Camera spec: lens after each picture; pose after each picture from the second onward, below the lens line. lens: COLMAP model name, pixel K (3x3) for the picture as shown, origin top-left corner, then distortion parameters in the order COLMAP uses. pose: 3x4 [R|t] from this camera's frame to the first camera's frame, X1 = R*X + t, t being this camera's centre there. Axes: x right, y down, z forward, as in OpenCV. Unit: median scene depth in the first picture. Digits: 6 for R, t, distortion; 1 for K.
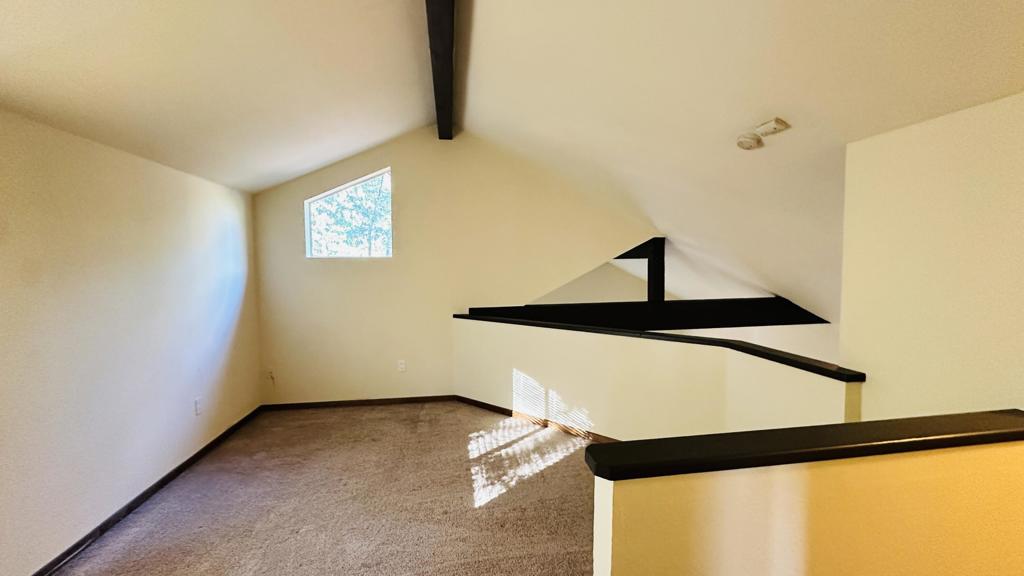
lens RADIAL K [[407.1, 0, 511.8], [0, 407.1, 286.0], [0, 0, 1]] dist [-0.006216, 0.000289]
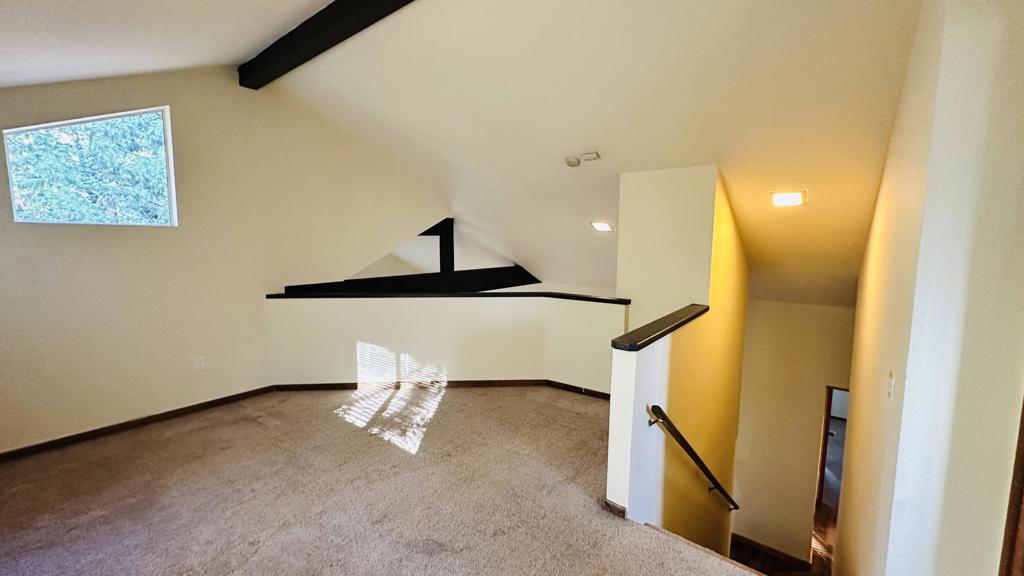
lens RADIAL K [[407.1, 0, 511.1], [0, 407.1, 287.7], [0, 0, 1]] dist [-0.006216, 0.000289]
pose [[0.726350, -0.064821, 0.684261, -0.424123], [0.025606, 0.997404, 0.067304, 0.011194], [-0.686848, -0.031365, 0.726124, 0.007936]]
